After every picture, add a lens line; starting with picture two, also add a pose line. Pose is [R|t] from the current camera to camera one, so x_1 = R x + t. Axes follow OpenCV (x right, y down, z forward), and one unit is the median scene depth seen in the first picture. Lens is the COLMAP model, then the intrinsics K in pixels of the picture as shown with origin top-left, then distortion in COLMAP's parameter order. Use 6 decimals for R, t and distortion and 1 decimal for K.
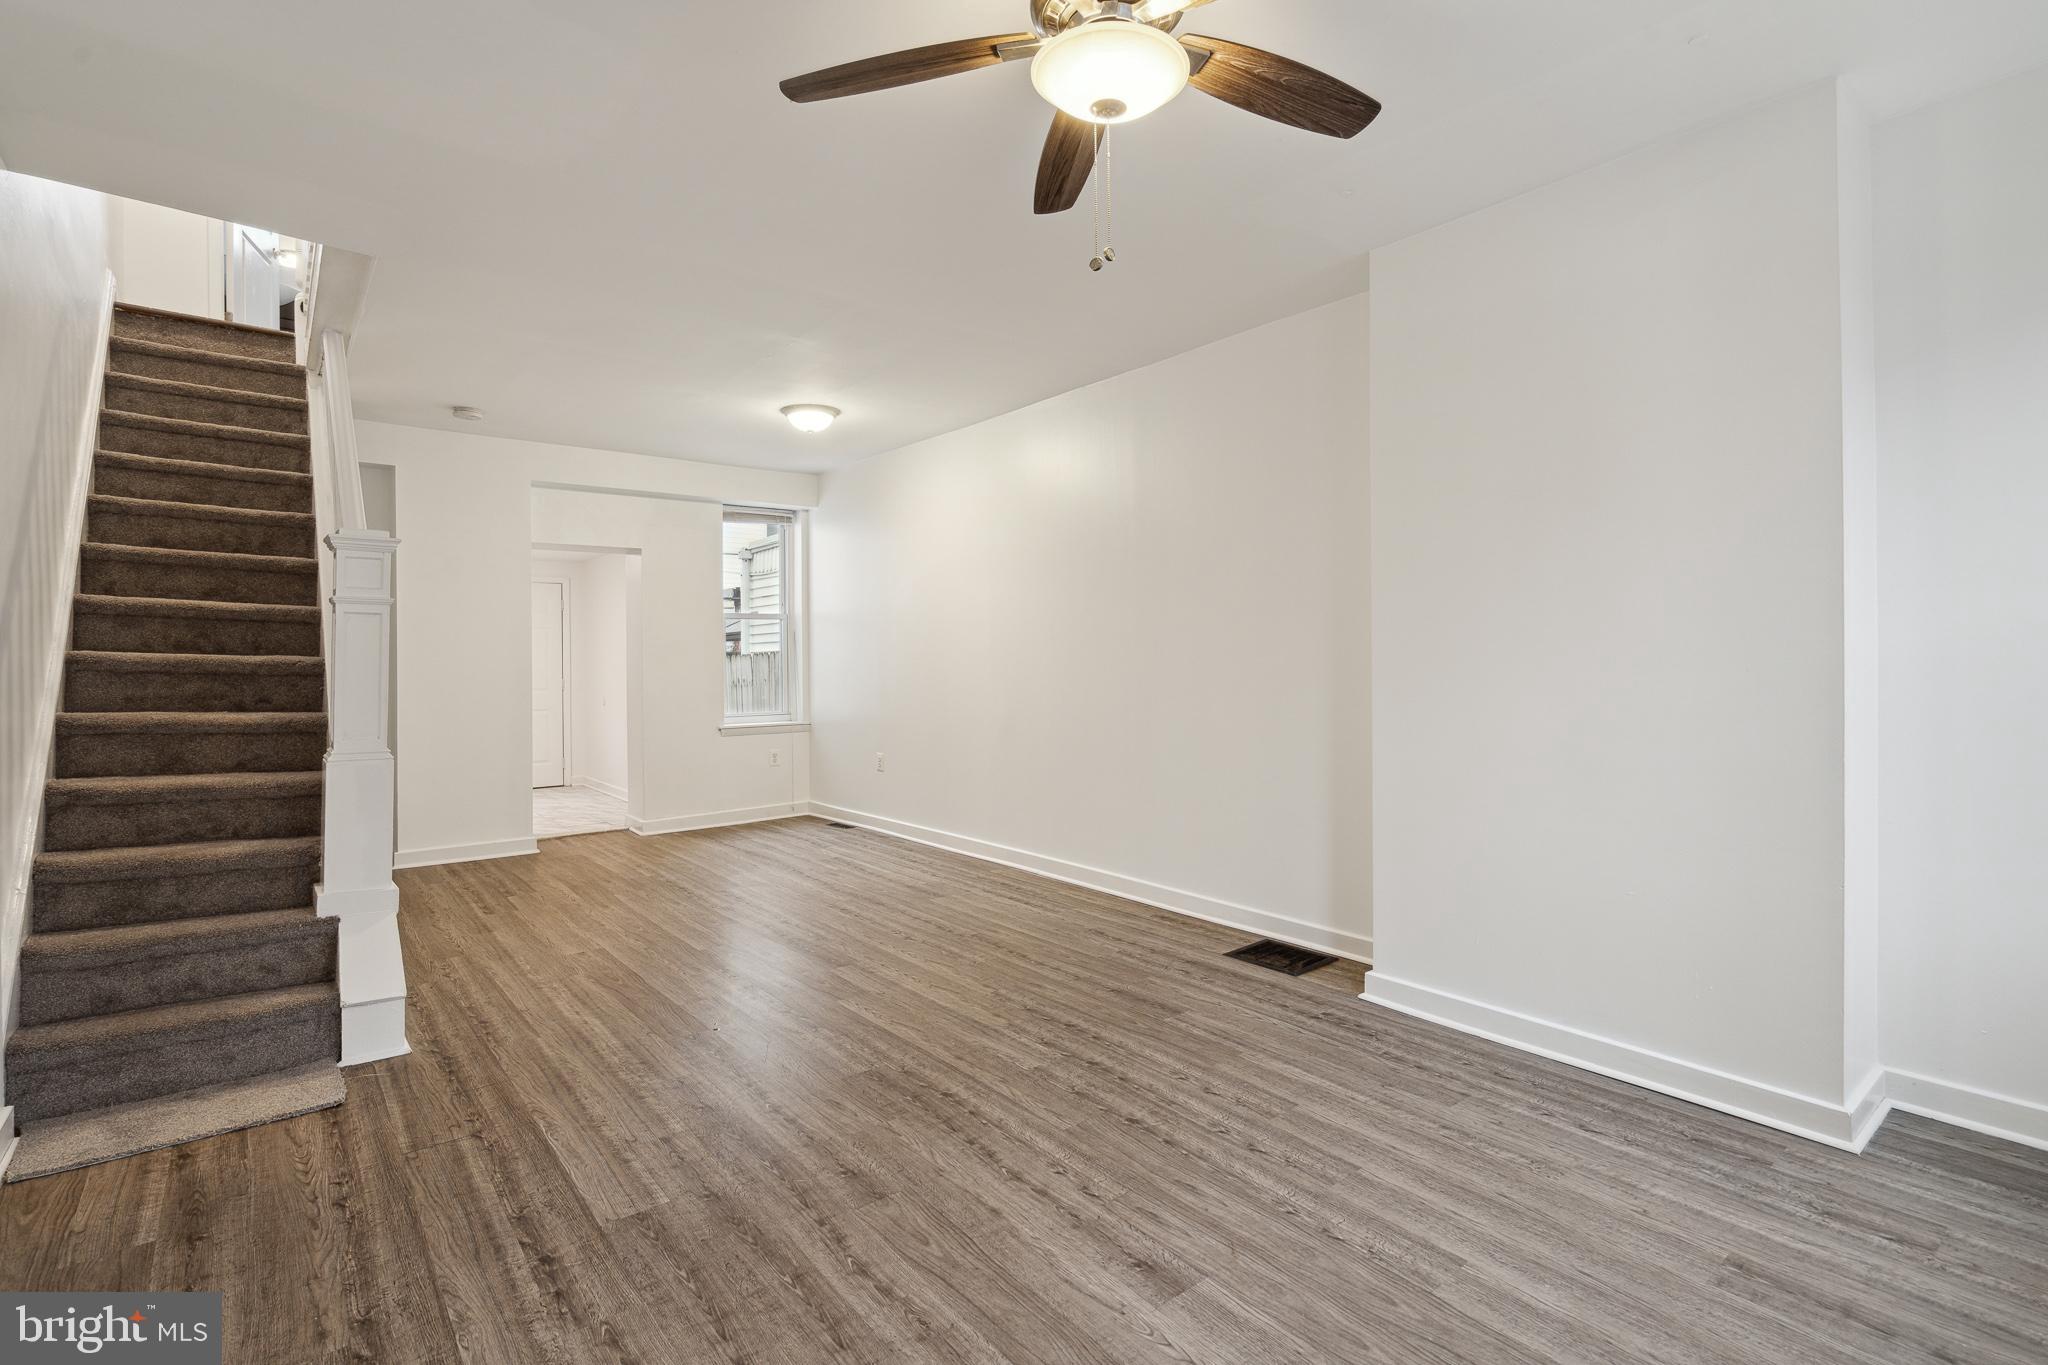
lens RADIAL K [[950.0, 0, 1020.1], [0, 950.0, 672.1], [0, 0, 1]] dist [-0.003582, 0.002208]
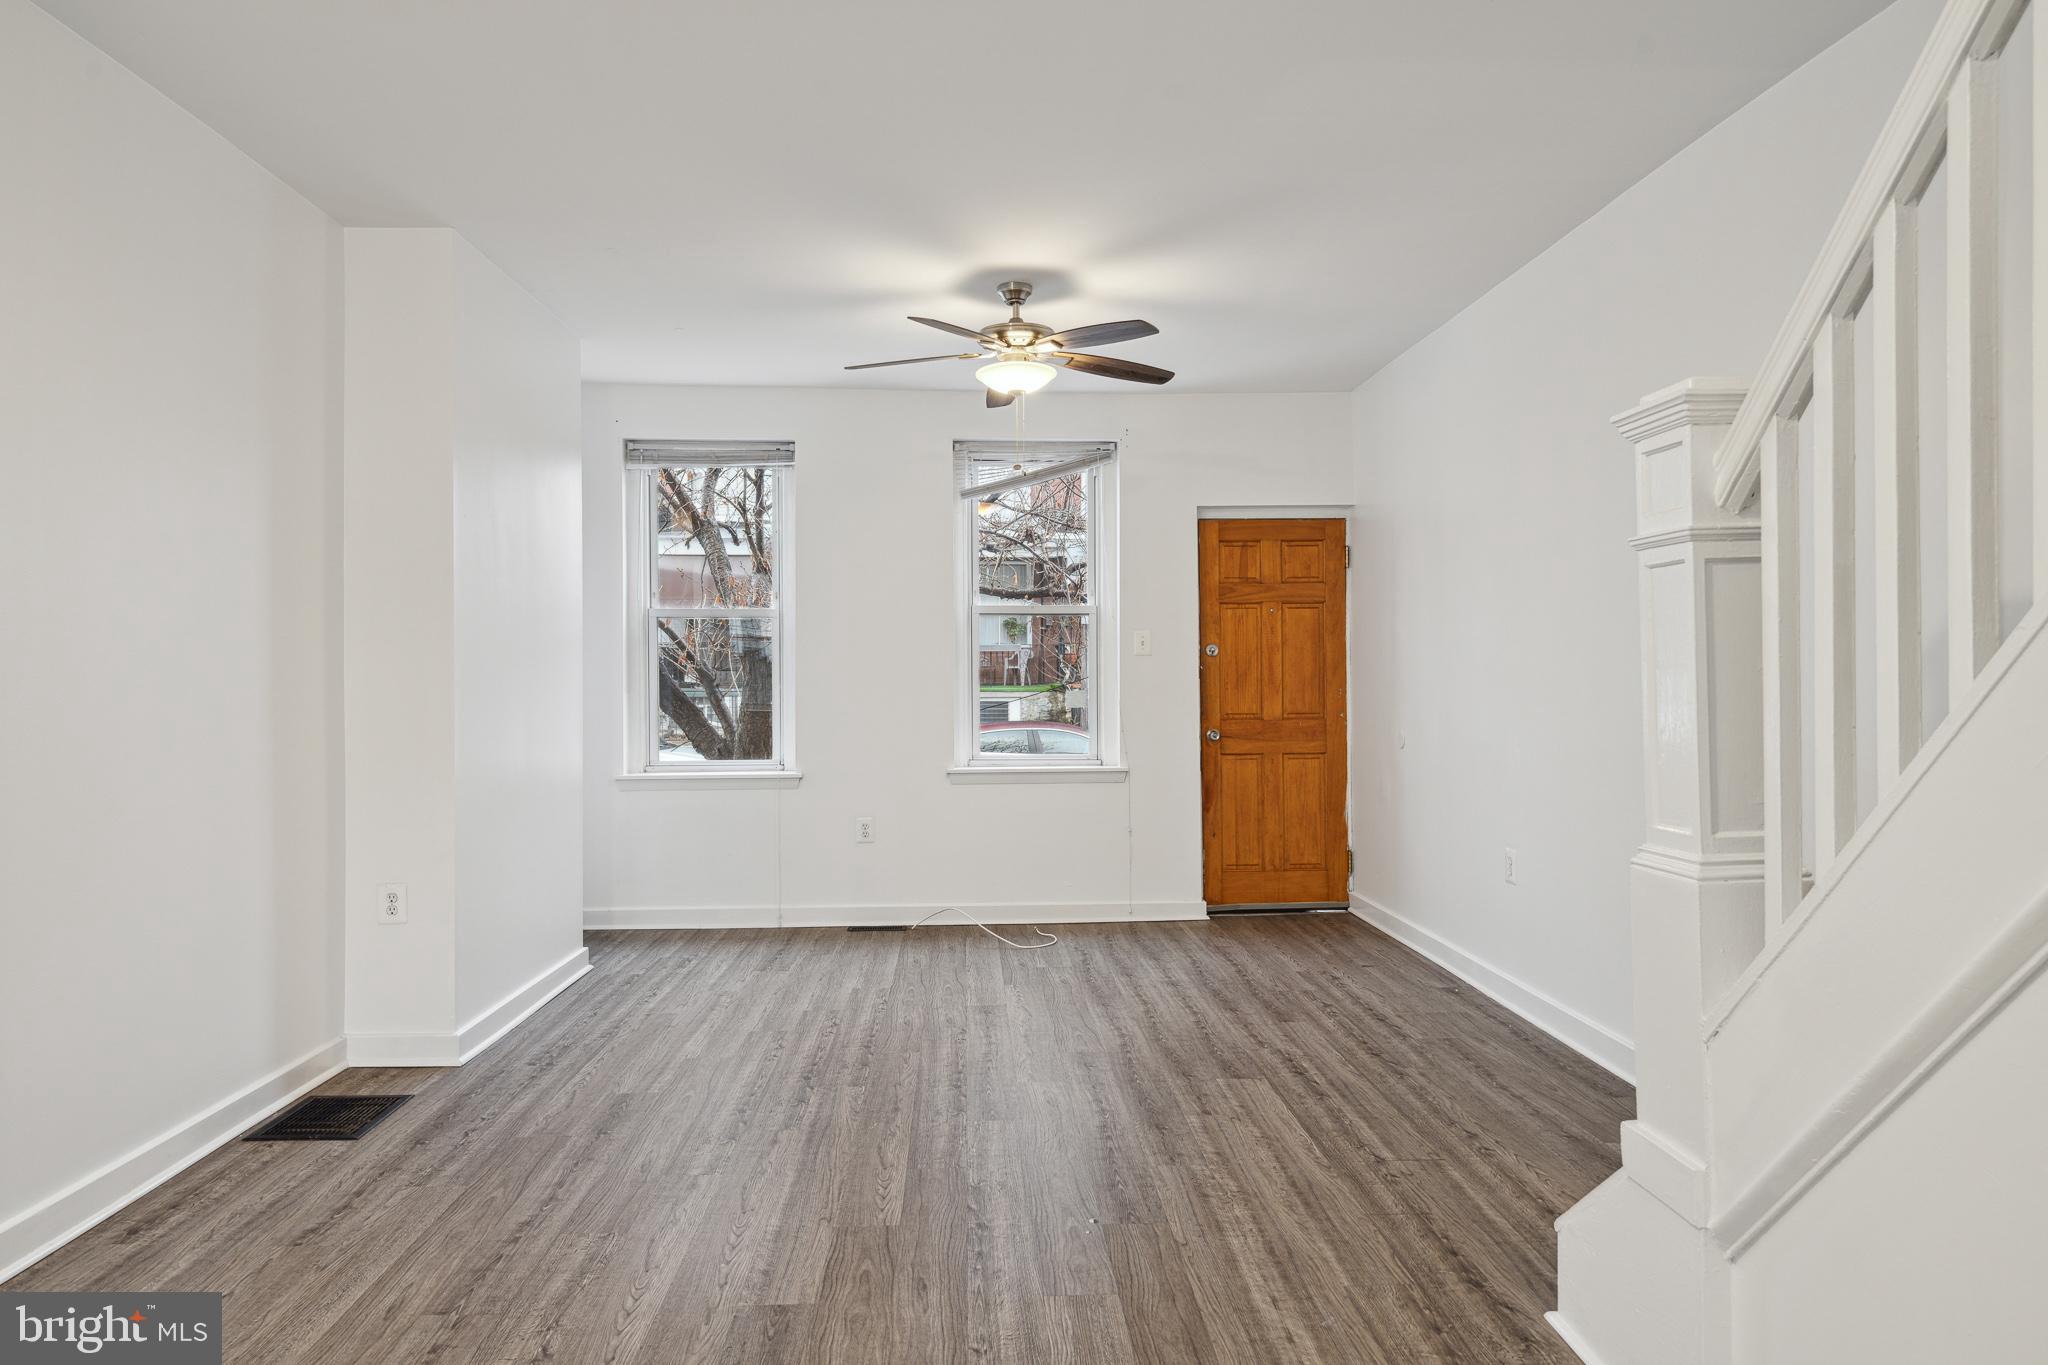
lens RADIAL K [[1234.8, 0, 1024.0], [0, 1234.8, 682.5], [0, 0, 1]] dist [0.001800, 0.001260]
pose [[-0.807855, 0.011963, 0.589259, -0.939478], [0.022466, 0.999692, 0.010503, -0.016629], [-0.588953, 0.021723, -0.807876, 2.029351]]
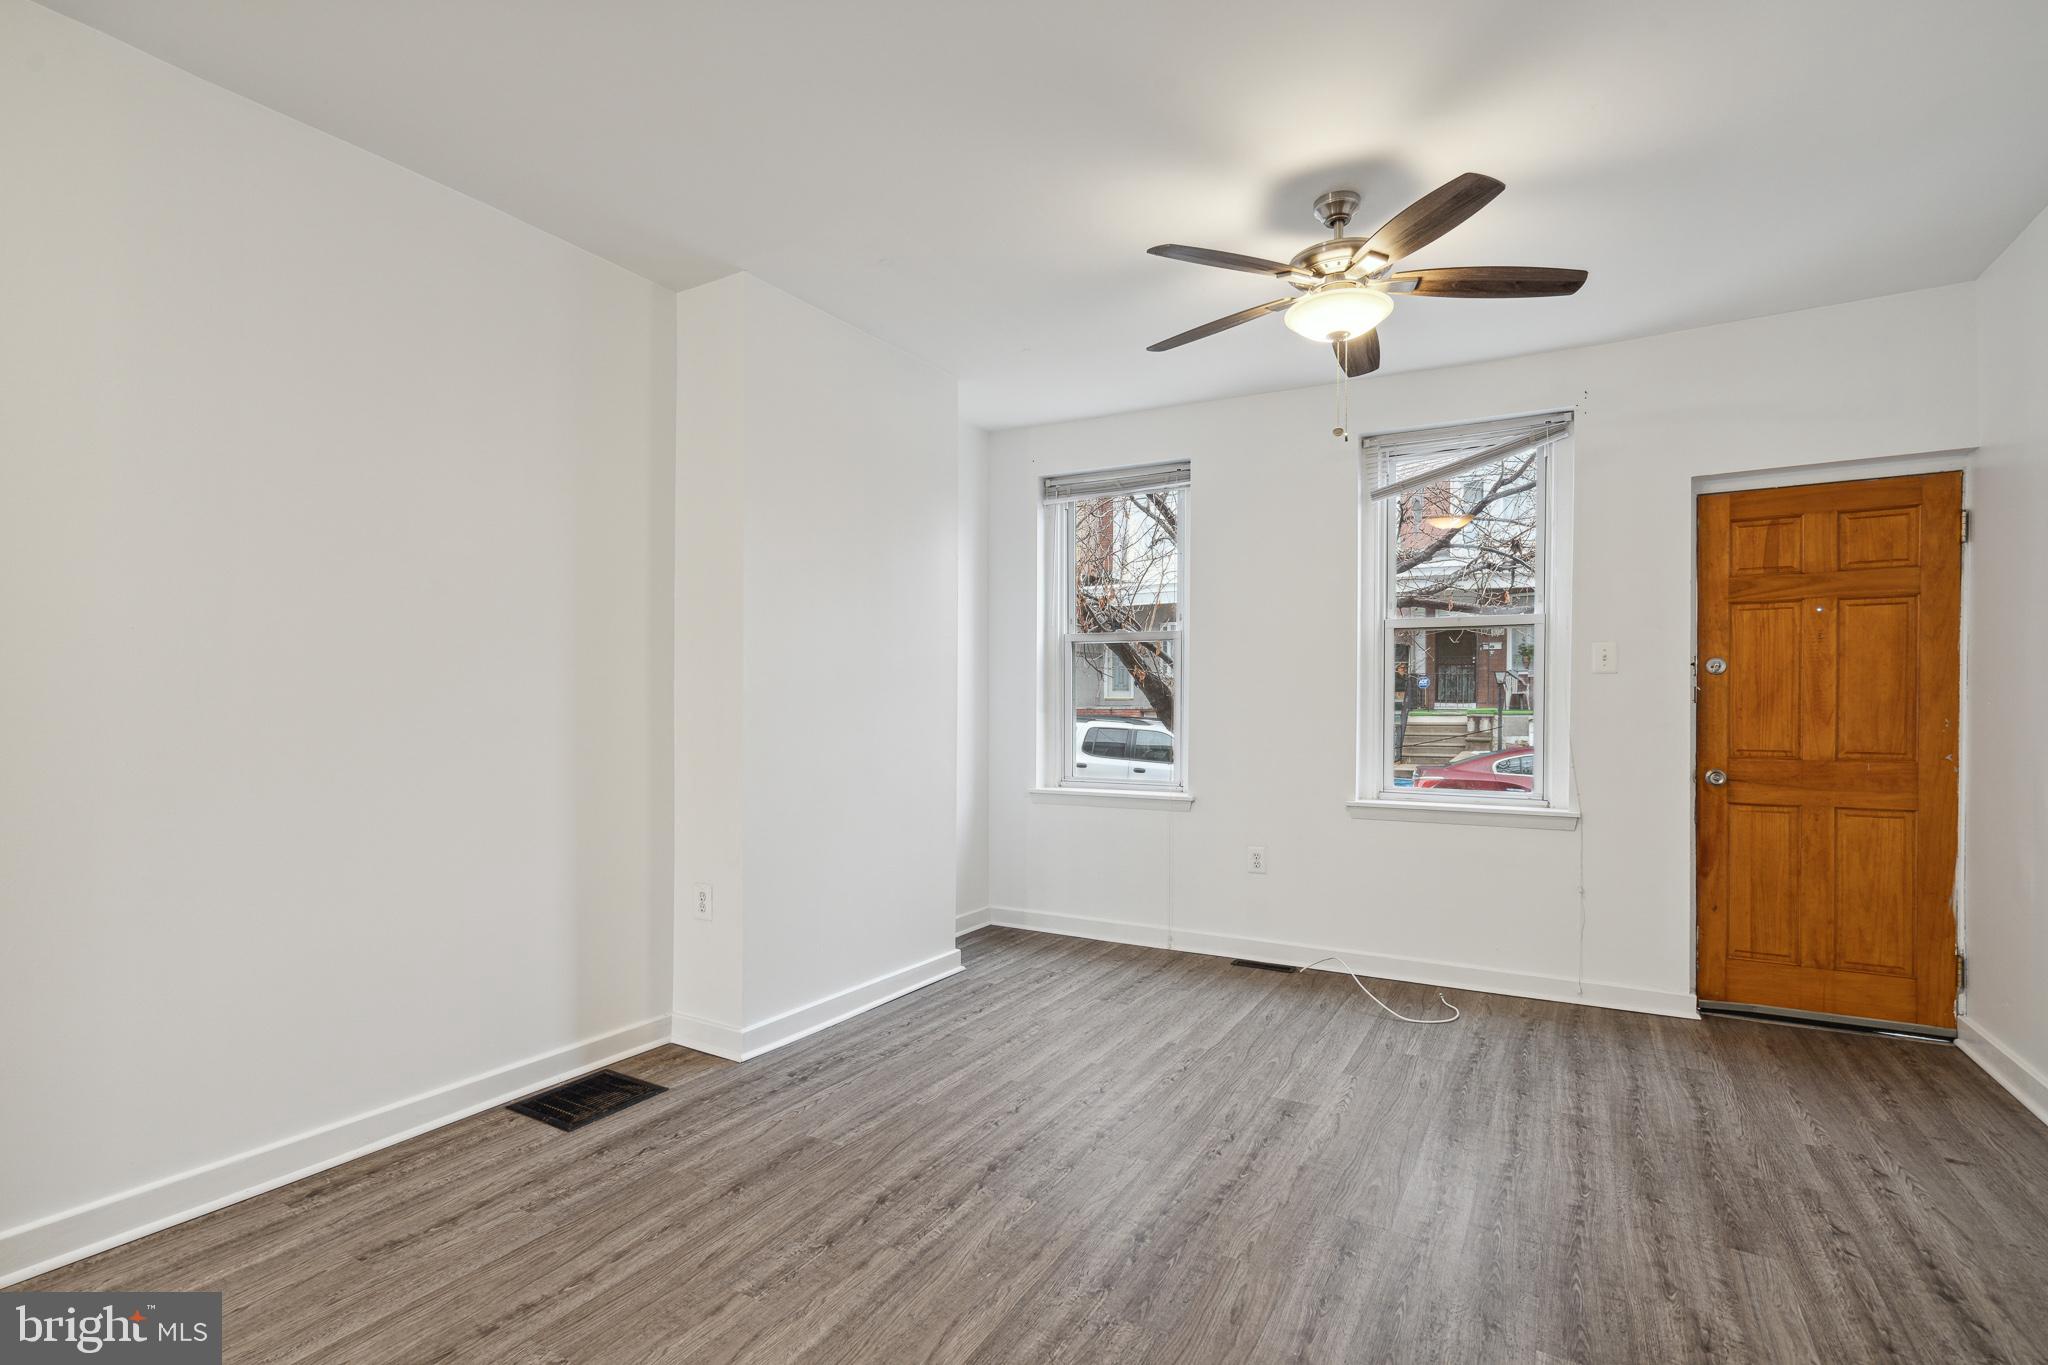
lens RADIAL K [[965.7, 0, 1010.6], [0, 965.7, 713.8], [0, 0, 1]] dist [-0.003858, 0.001698]
pose [[-0.354386, -0.001710, 0.935098, -0.785164], [0.016292, 0.999835, 0.008003, -0.003429], [-0.934957, 0.018071, -0.354300, 1.362973]]
